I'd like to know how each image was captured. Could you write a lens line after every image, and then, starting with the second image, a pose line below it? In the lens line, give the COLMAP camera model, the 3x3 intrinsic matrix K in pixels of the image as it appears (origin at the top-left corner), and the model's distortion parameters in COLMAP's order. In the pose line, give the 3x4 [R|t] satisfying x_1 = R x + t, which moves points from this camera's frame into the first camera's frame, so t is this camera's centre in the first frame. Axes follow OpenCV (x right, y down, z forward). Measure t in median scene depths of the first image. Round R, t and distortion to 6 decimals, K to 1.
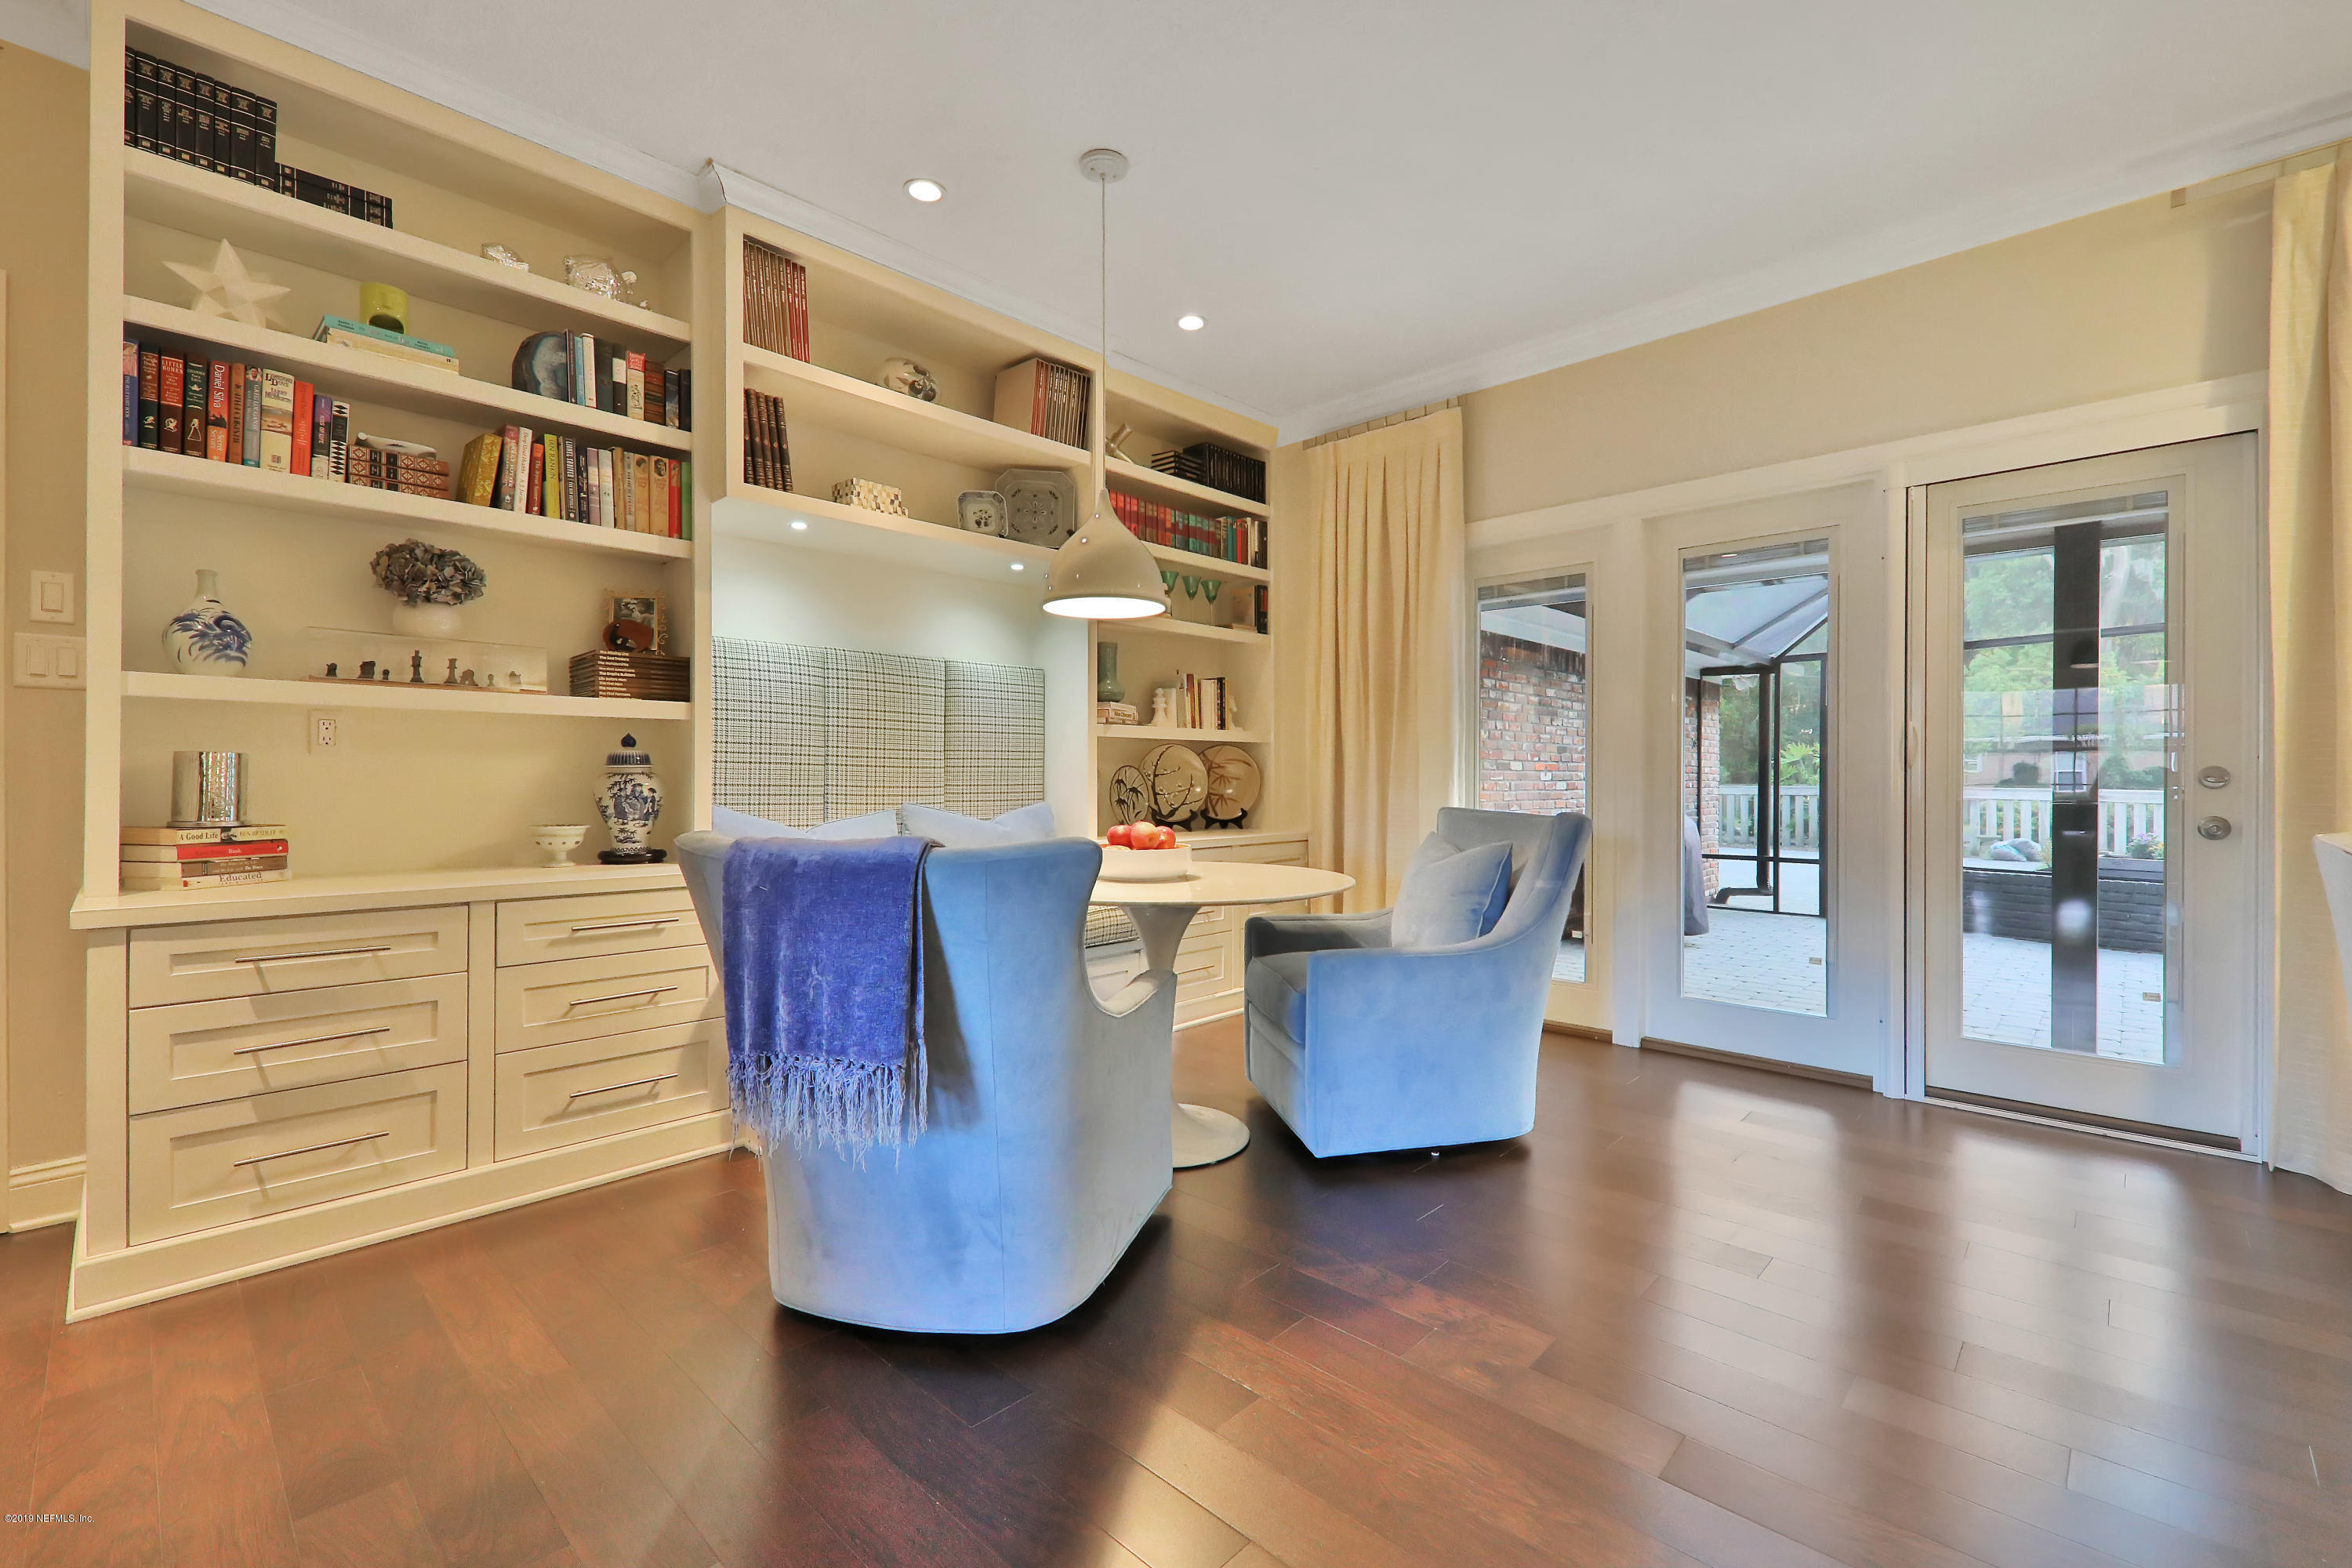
lens RADIAL K [[1003.5, 0, 1176.0], [0, 1003.5, 784.0], [0, 0, 1]] dist [0.001923, 0.000095]
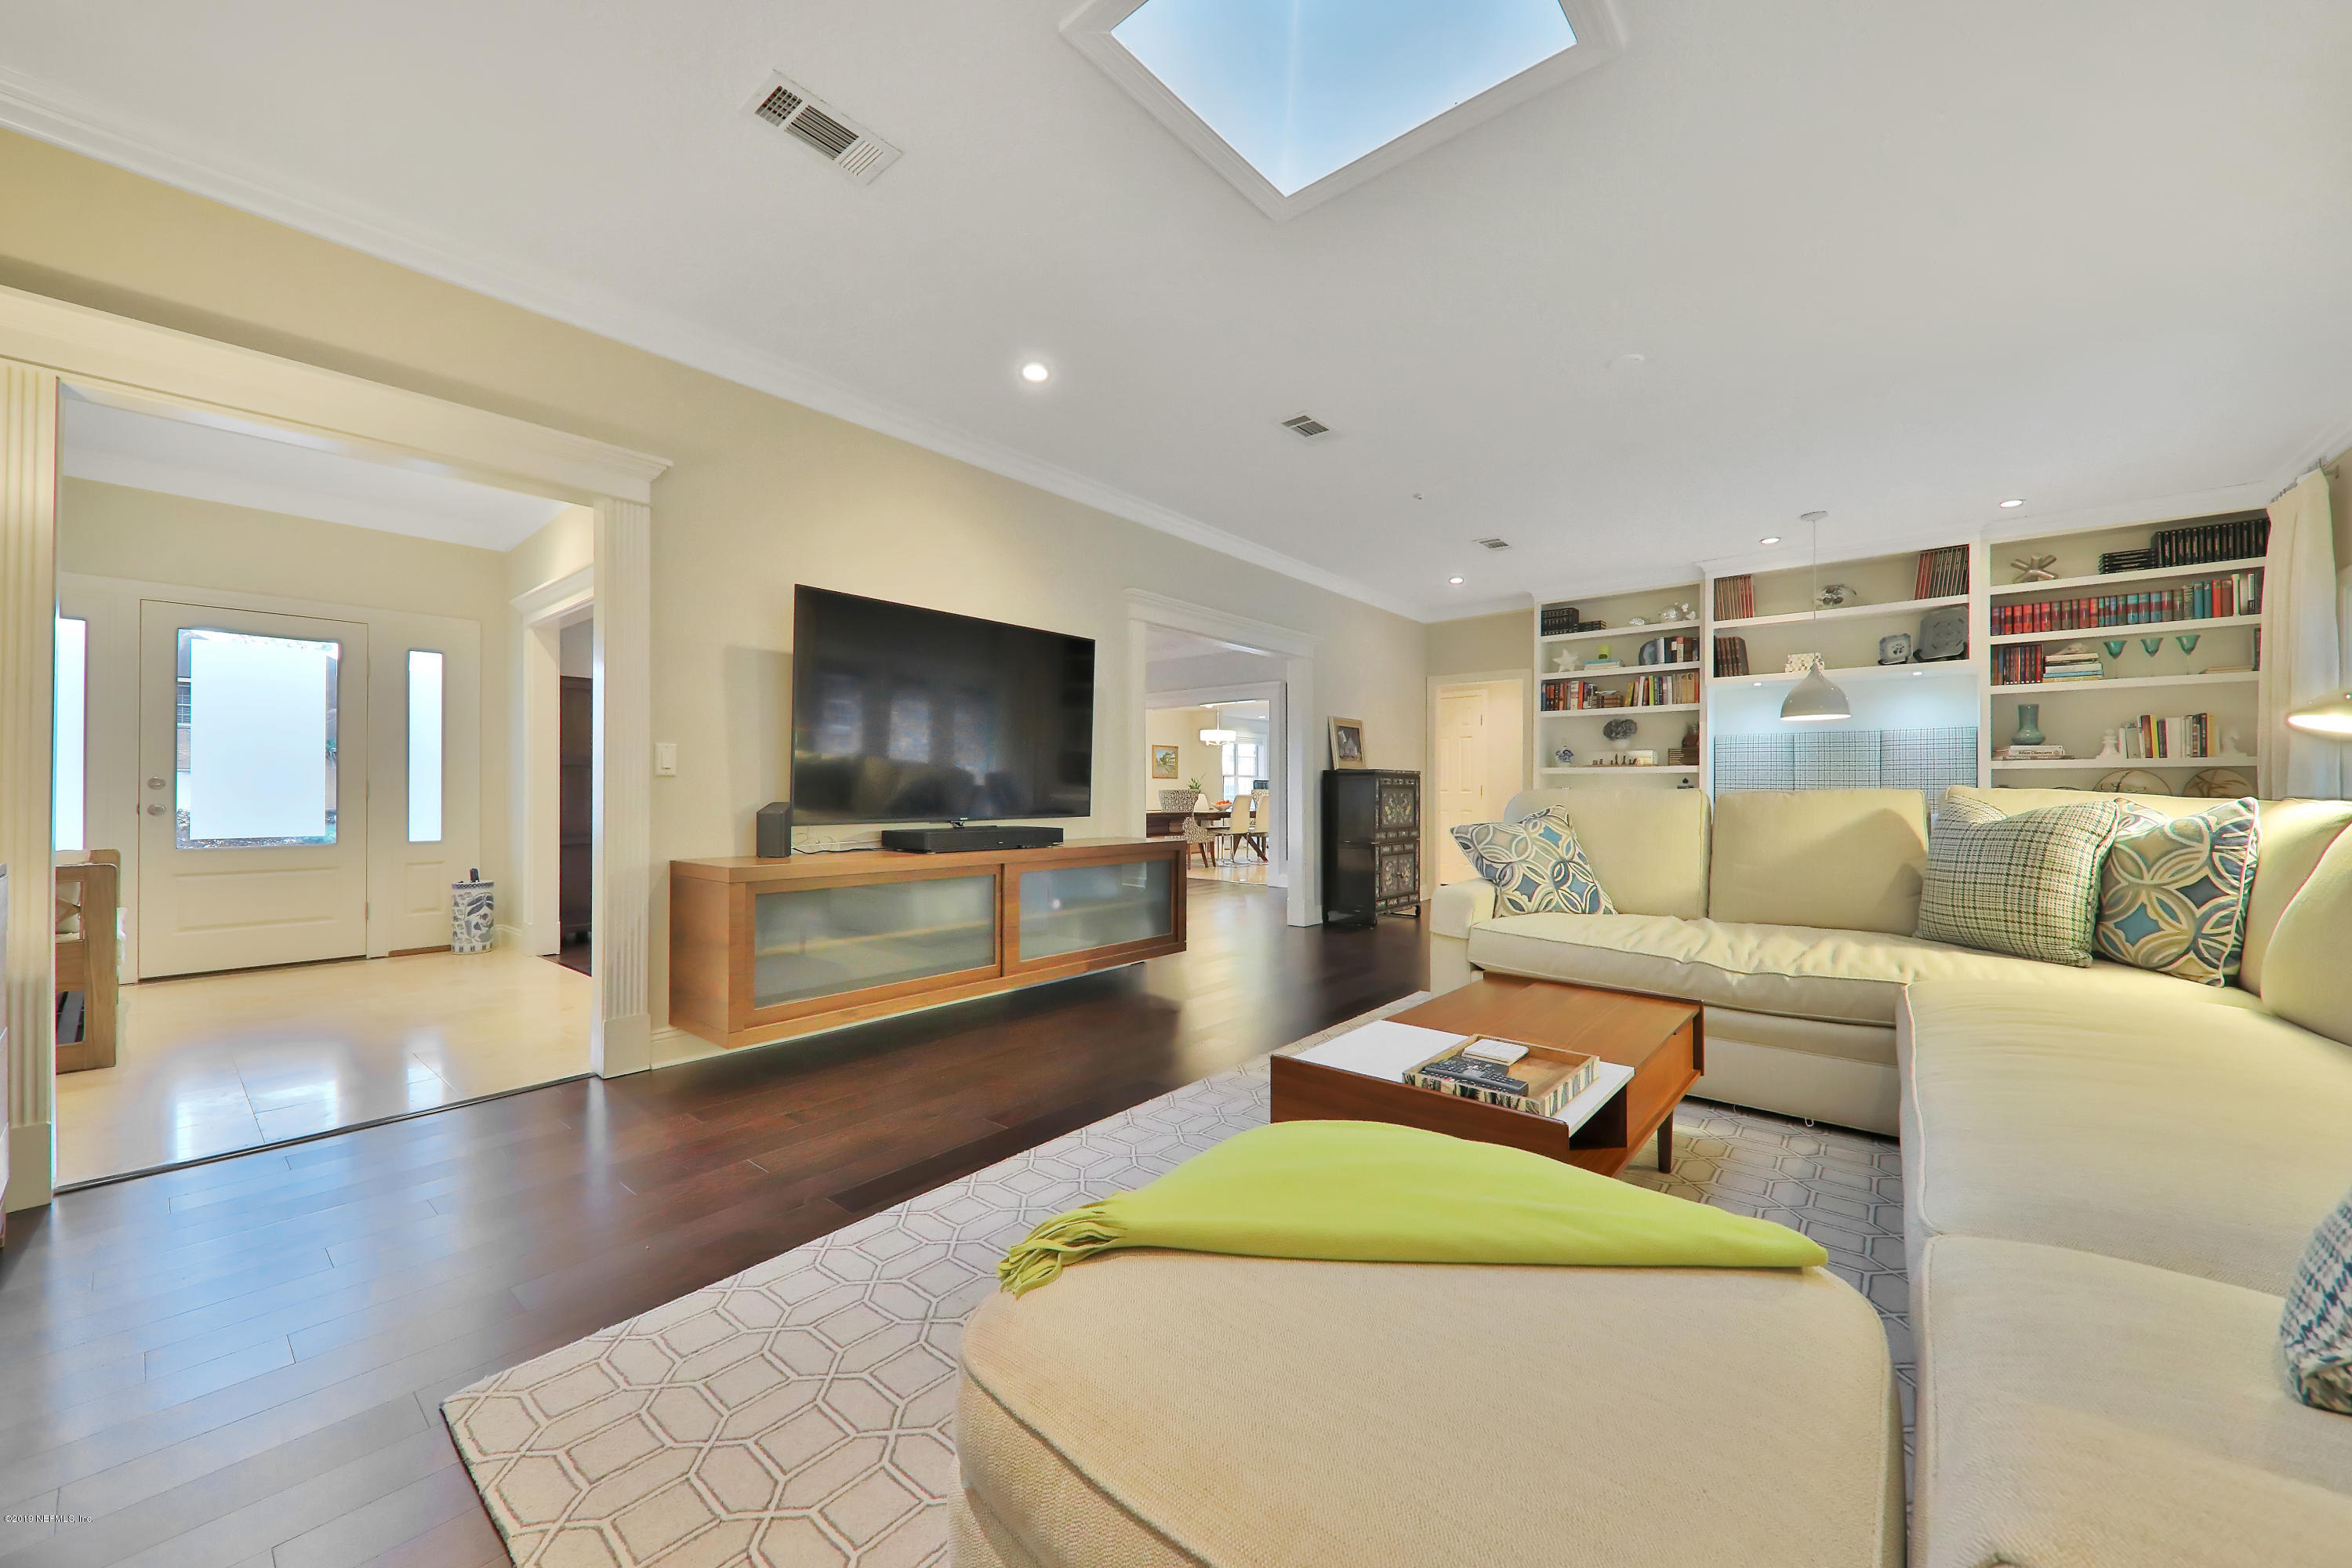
lens RADIAL K [[874.0, 0, 1175.8], [0, 874.0, 779.1], [0, 0, 1]] dist [0.001118, 0.000102]
pose [[0.067251, -0.015686, -0.997613, 1.770216], [-0.010100, 0.999814, -0.016401, 0.003552], [0.997685, 0.011179, 0.067080, -0.525540]]
